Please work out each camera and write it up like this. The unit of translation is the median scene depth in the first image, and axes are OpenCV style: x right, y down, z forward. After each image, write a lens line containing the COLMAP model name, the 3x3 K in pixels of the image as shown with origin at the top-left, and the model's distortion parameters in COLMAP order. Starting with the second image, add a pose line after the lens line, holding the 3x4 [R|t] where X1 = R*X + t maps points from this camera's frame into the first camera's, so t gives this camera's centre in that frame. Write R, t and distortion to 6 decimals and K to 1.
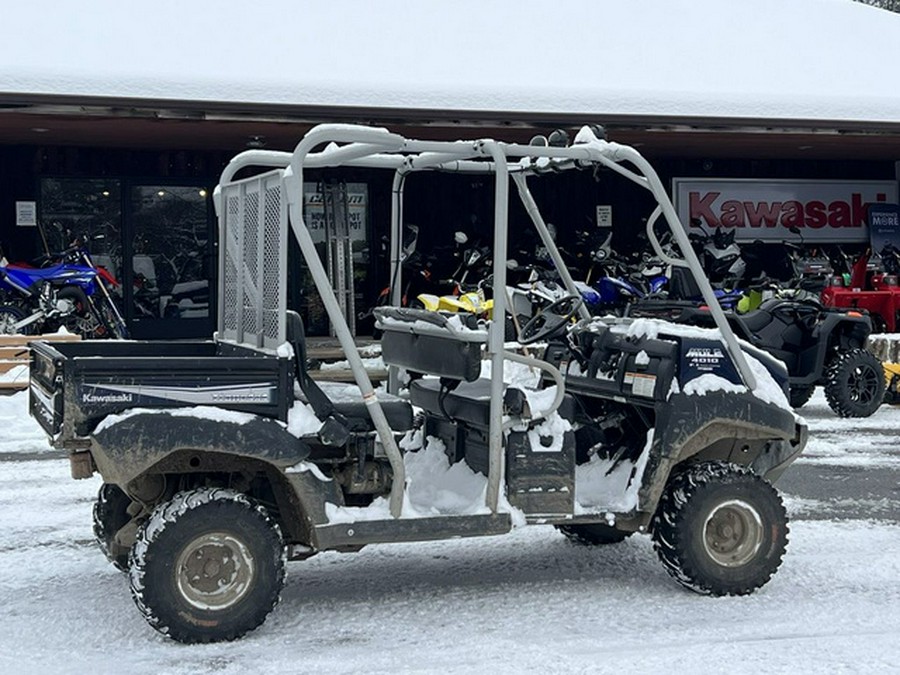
lens RADIAL K [[1453.3, 0, 467.4], [0, 1453.3, 327.2], [0, 0, 1]] dist [0.129713, 0.000000]
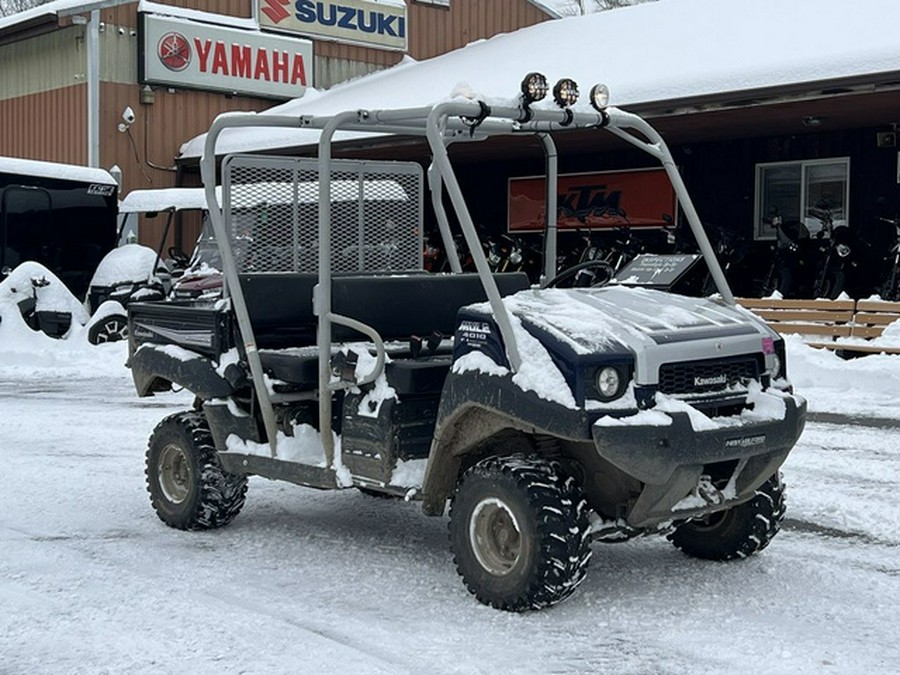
lens RADIAL K [[1453.3, 0, 462.9], [0, 1453.3, 335.8], [0, 0, 1]] dist [0.129713, 0.000000]
pose [[0.375080, 0.051572, -0.925557, 0.980167], [-0.027165, 0.998634, 0.044635, -0.016286], [0.926594, 0.008401, 0.375969, 0.665249]]
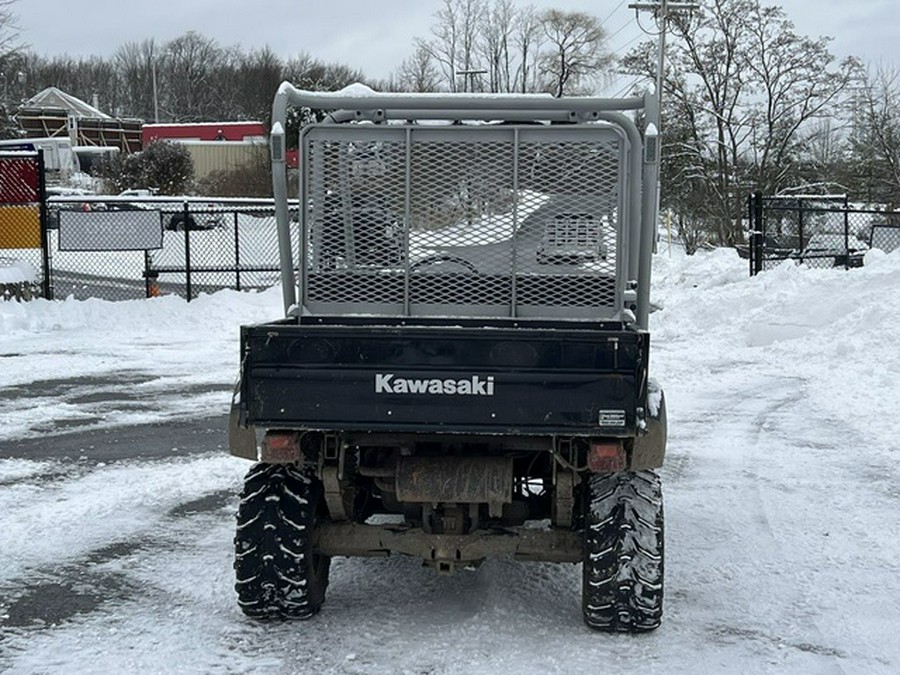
lens RADIAL K [[1453.3, 0, 443.0], [0, 1453.3, 336.6], [0, 0, 1]] dist [0.129713, 0.000000]
pose [[0.426779, -0.057122, 0.902550, -0.955487], [0.026217, 0.998365, 0.050789, -0.020244], [-0.903976, 0.001987, 0.427579, 0.637678]]
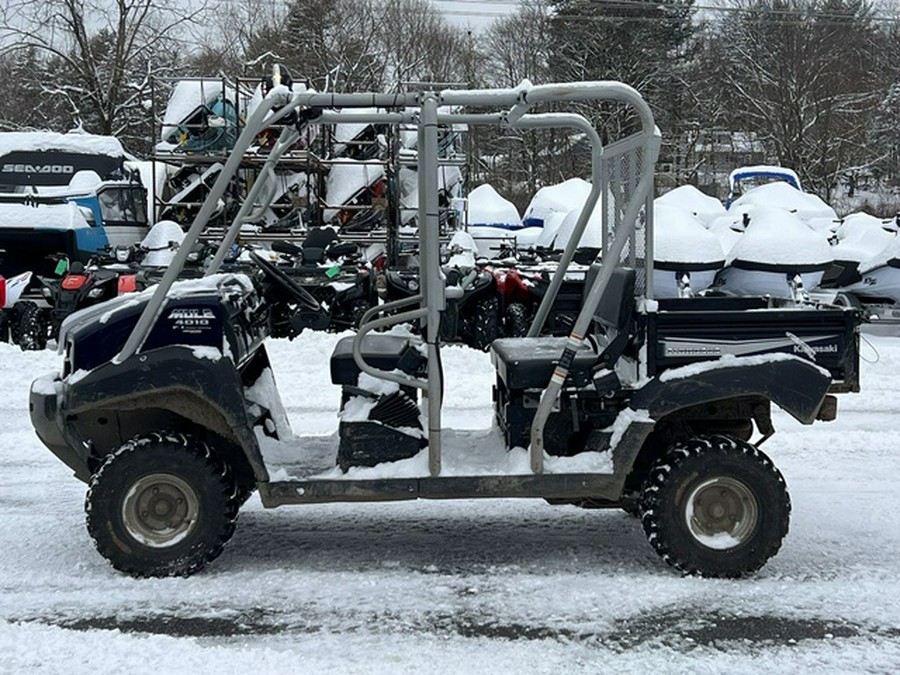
lens RADIAL K [[1453.3, 0, 447.9], [0, 1453.3, 337.8], [0, 0, 1]] dist [0.129713, 0.000000]
pose [[-0.951805, -0.031008, 0.305133, -0.350660], [0.001937, 0.994249, 0.107079, -0.073738], [-0.306699, 0.102510, -0.946270, 2.037966]]
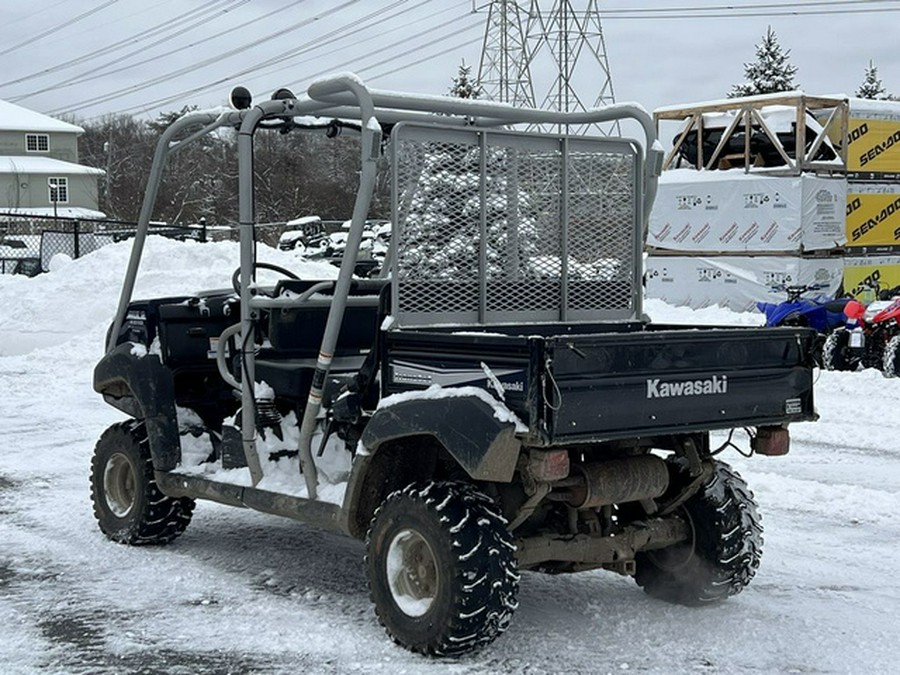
lens RADIAL K [[1453.3, 0, 449.4], [0, 1453.3, 341.9], [0, 0, 1]] dist [0.129713, 0.000000]
pose [[-0.303383, -0.060704, 0.950933, -0.980313], [0.027634, 0.996988, 0.072460, -0.041000], [-0.952468, 0.048261, -0.300792, 1.317885]]
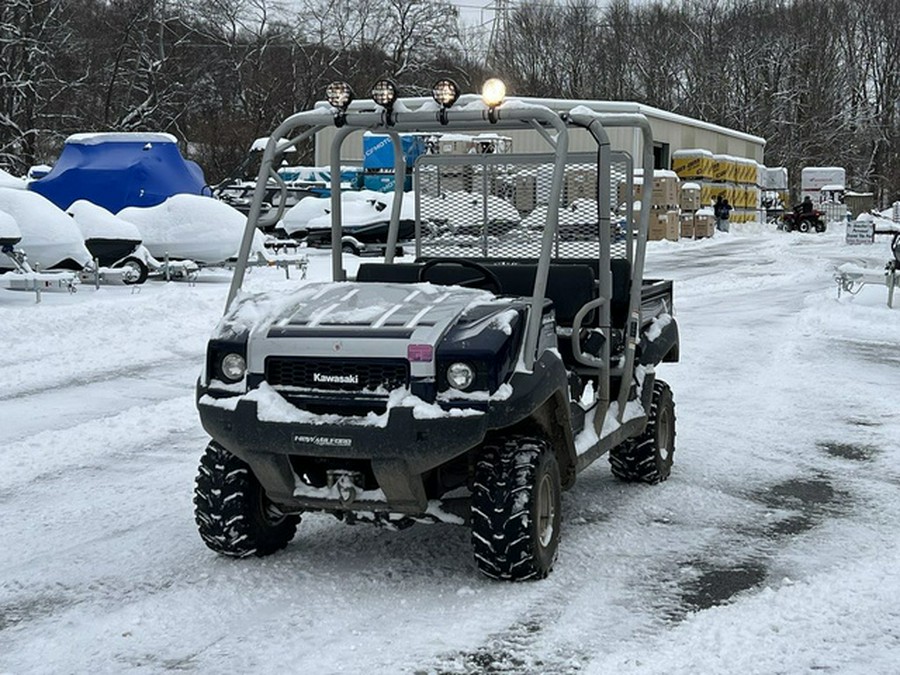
lens RADIAL K [[1453.3, 0, 445.7], [0, 1453.3, 317.5], [0, 0, 1]] dist [0.129713, 0.000000]
pose [[-0.658119, 0.057058, -0.750749, 0.850296], [-0.028038, 0.994575, 0.100168, -0.085247], [0.752392, 0.086972, -0.652949, 1.791256]]
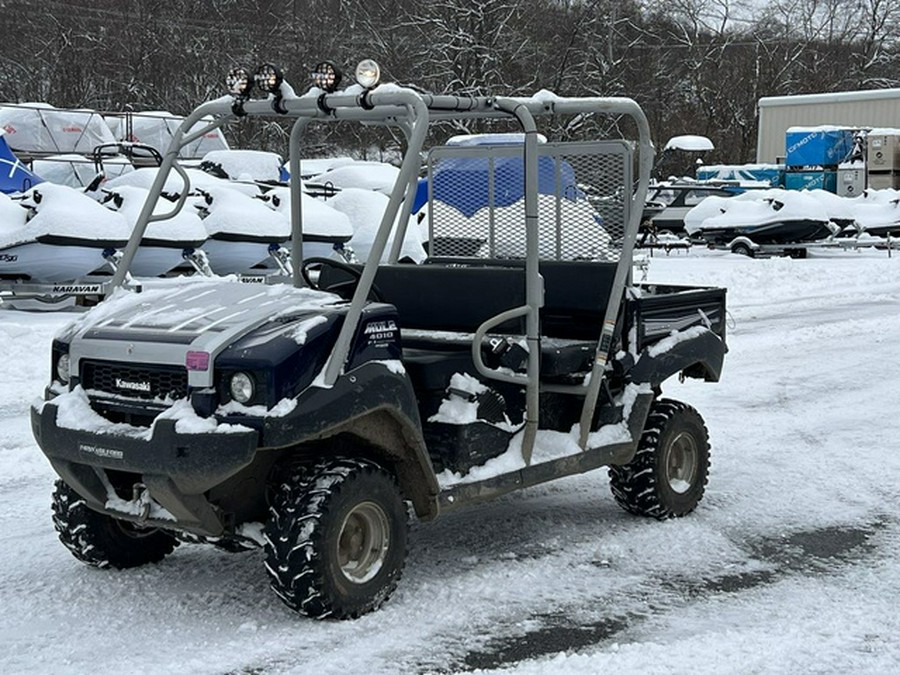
lens RADIAL K [[1453.3, 0, 465.8], [0, 1453.3, 316.5], [0, 0, 1]] dist [0.129713, 0.000000]
pose [[-0.861852, 0.035038, -0.505948, 0.473927], [-0.022619, 0.993963, 0.107363, -0.089605], [0.506655, 0.103975, -0.855856, 1.972598]]
